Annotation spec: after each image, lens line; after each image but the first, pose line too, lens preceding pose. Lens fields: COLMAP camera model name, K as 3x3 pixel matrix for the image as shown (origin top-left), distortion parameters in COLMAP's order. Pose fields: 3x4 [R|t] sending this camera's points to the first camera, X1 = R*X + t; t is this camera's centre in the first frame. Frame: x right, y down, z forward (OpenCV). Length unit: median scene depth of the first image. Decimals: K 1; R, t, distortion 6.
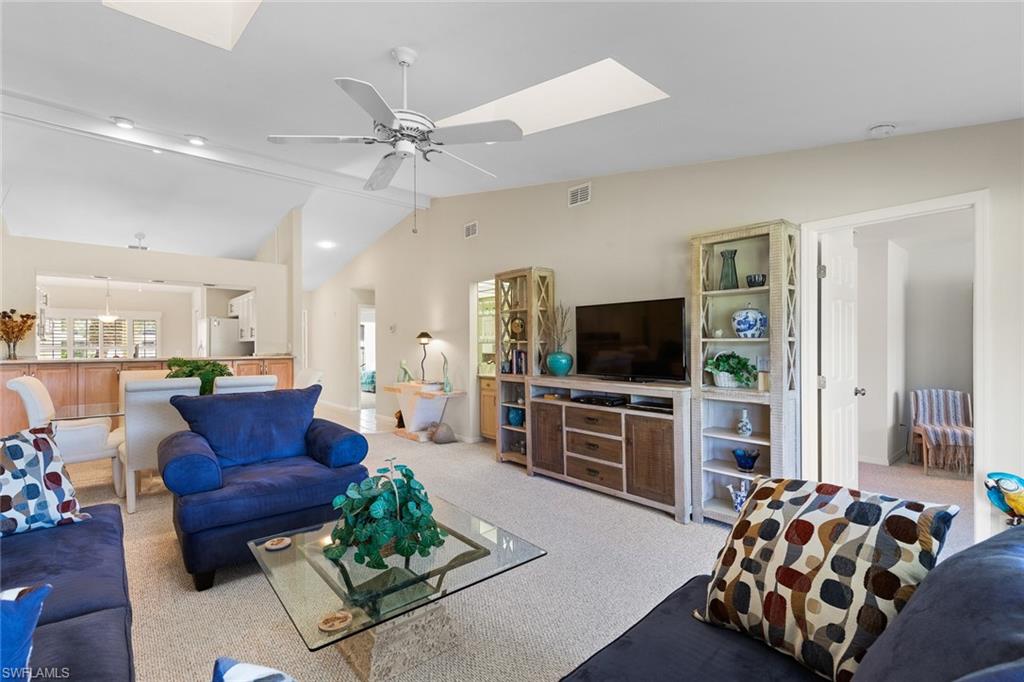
lens RADIAL K [[464.7, 0, 518.6], [0, 464.7, 343.8], [0, 0, 1]] dist [0.006291, -0.000540]
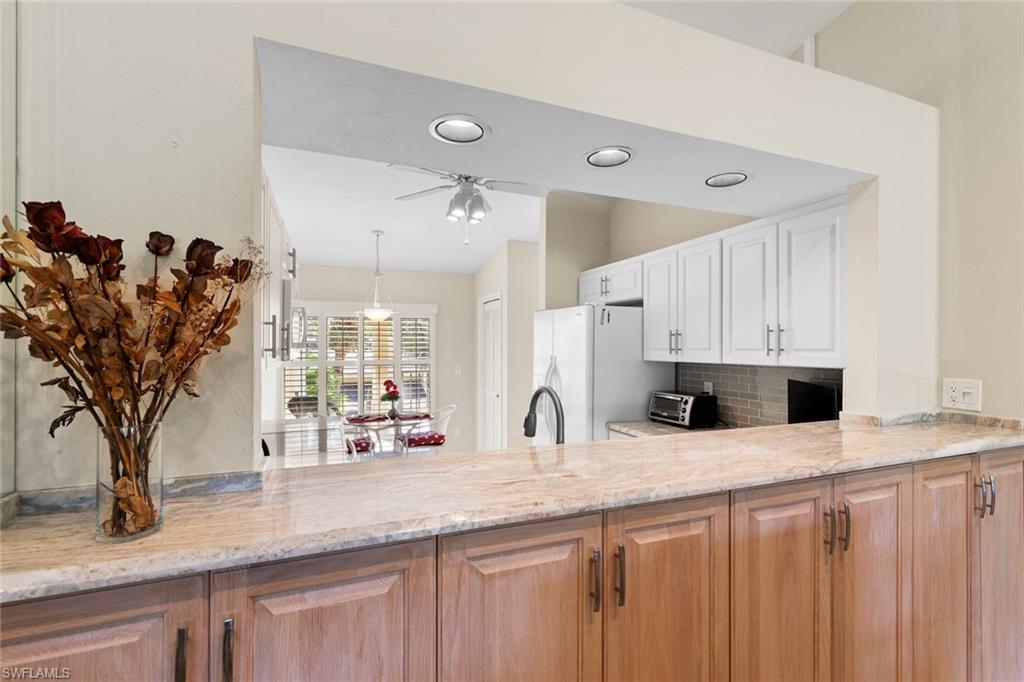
lens RADIAL K [[464.7, 0, 510.0], [0, 464.7, 344.2], [0, 0, 1]] dist [0.006291, -0.000540]
pose [[0.942265, -0.000833, -0.334867, -0.871885], [-0.000082, 0.999996, -0.002720, -0.028587], [0.334868, 0.002591, 0.942261, 0.857861]]
